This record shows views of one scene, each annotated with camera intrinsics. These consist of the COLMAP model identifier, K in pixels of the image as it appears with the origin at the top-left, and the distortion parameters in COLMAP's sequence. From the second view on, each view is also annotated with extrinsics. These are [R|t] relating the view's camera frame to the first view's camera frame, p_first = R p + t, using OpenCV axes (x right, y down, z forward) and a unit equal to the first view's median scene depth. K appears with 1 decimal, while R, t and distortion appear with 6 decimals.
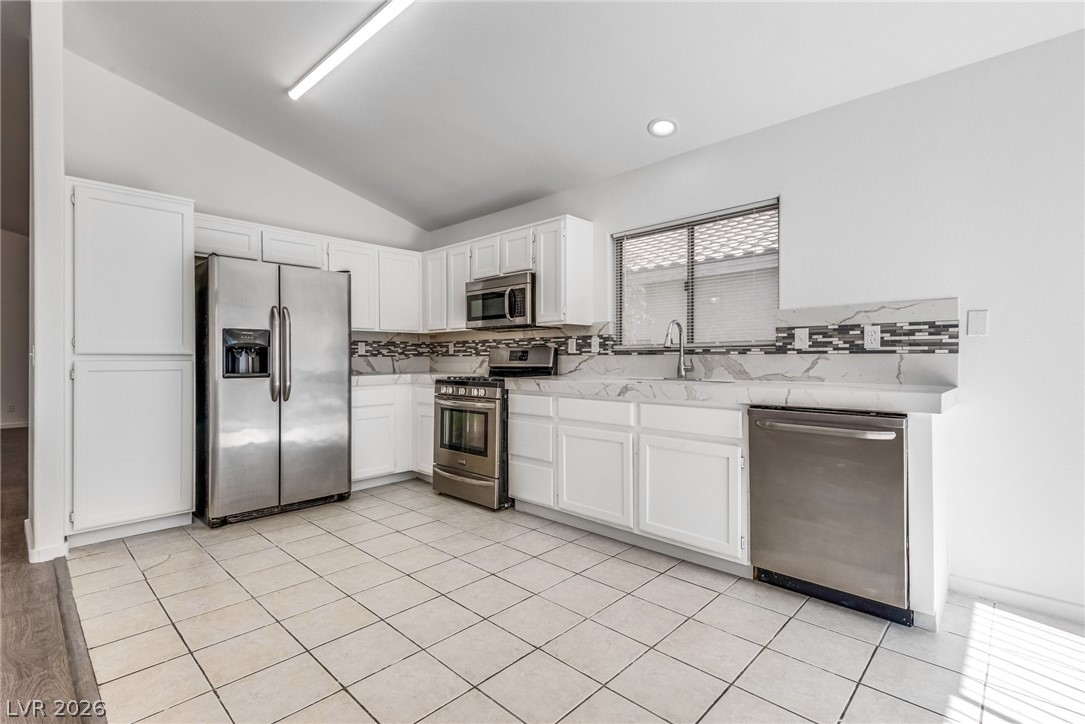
lens RADIAL K [[495.2, 0, 536.4], [0, 495.2, 359.0], [0, 0, 1]] dist [0.030300, -0.016221]
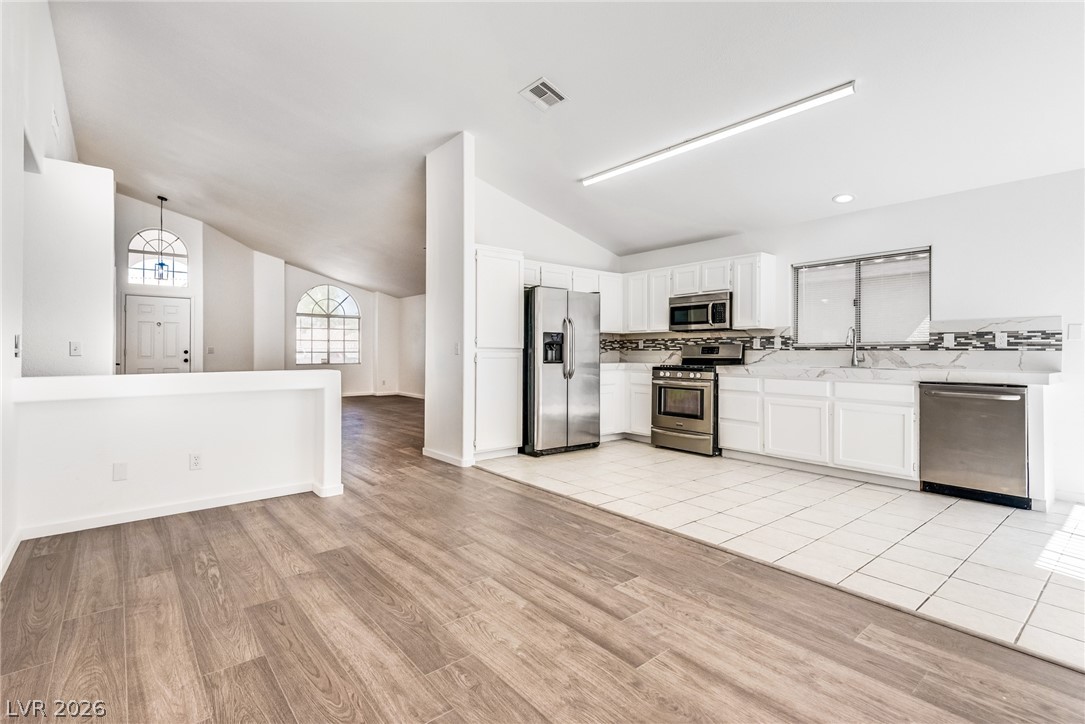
lens RADIAL K [[506.7, 0, 520.5], [0, 506.7, 347.9], [0, 0, 1]] dist [-0.002935, -0.001785]
pose [[0.990346, 0.006271, -0.138476, -0.442973], [-0.007784, 0.999916, -0.010388, 0.006584], [0.138399, 0.011366, 0.990311, -0.568915]]
